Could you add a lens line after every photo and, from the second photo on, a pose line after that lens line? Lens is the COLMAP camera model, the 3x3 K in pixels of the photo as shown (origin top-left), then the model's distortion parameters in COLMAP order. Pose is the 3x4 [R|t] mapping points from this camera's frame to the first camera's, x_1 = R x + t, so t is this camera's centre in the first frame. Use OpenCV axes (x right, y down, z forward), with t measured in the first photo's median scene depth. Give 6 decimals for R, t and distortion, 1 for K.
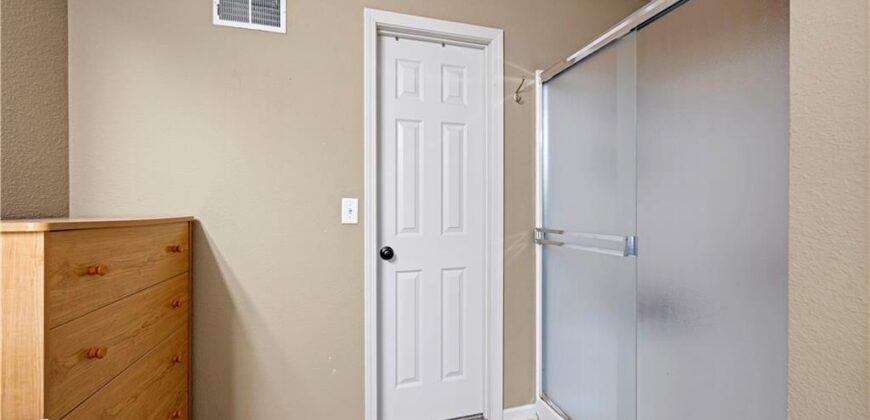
lens RADIAL K [[349.5, 0, 437.8], [0, 349.5, 208.1], [0, 0, 1]] dist [-0.003167, 0.002030]
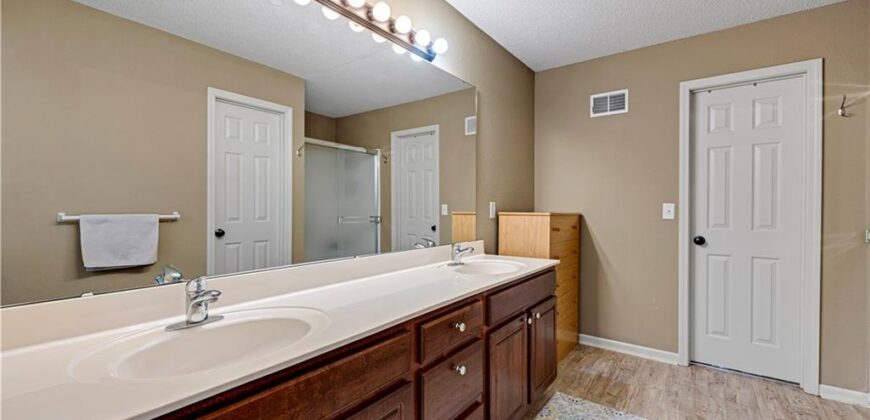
lens RADIAL K [[356.3, 0, 429.1], [0, 356.3, 209.4], [0, 0, 1]] dist [-0.003780, -0.001109]
pose [[0.576584, 0.013314, -0.816929, 0.417802], [-0.001536, 0.999883, 0.015212, -0.022070], [0.817036, -0.007516, 0.576537, -0.784297]]
